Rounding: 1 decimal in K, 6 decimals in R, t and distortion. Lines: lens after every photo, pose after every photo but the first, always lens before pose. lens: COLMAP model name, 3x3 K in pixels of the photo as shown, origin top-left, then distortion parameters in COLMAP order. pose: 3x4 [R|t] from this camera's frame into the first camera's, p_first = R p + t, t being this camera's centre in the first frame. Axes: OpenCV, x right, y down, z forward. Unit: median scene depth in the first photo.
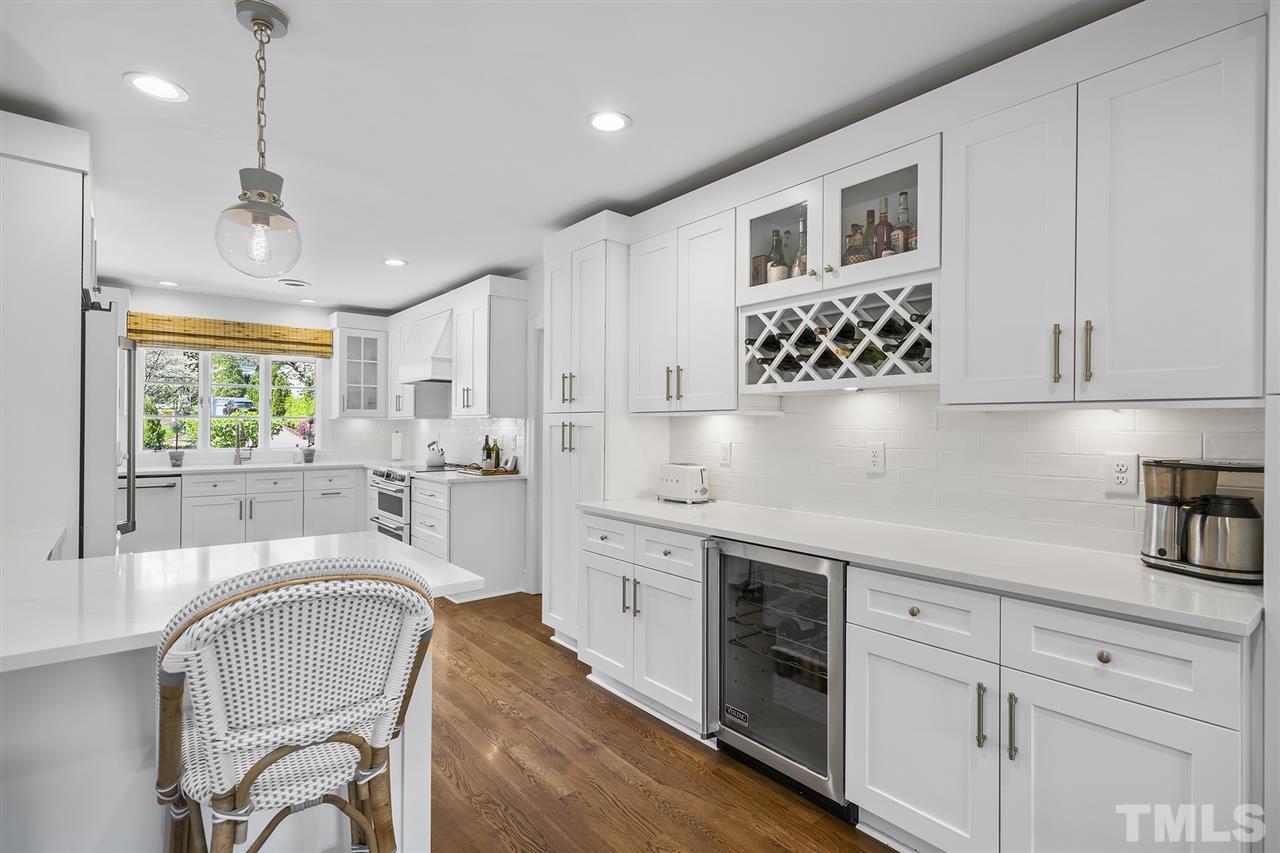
lens RADIAL K [[618.9, 0, 635.8], [0, 618.9, 424.9], [0, 0, 1]] dist [0.000716, 0.001554]
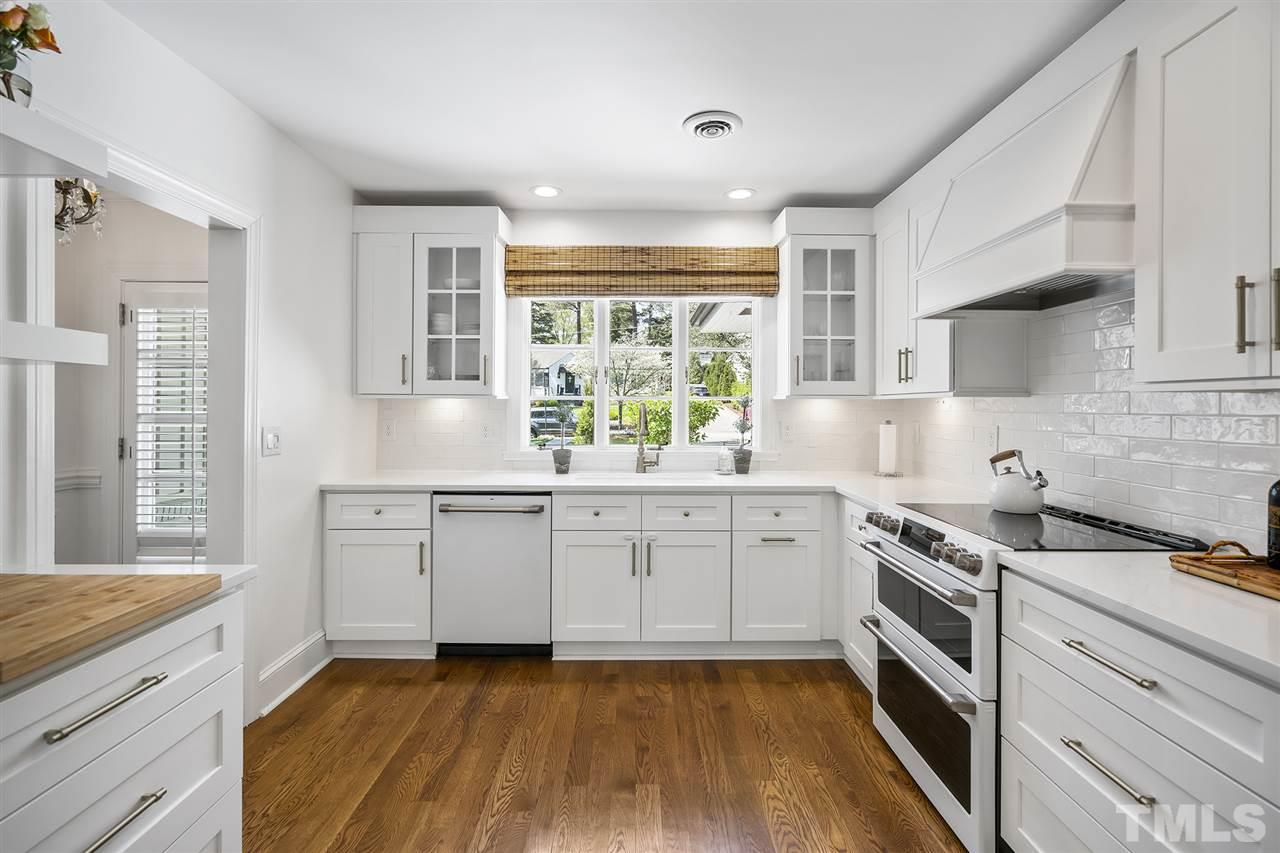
lens RADIAL K [[581.6, 0, 640.7], [0, 581.6, 407.2], [0, 0, 1]] dist [-0.002442, 0.003201]
pose [[0.782266, -0.000665, -0.622944, -0.517709], [0.001358, 0.999999, 0.000637, -0.005260], [0.622943, -0.001344, 0.782266, 1.015287]]
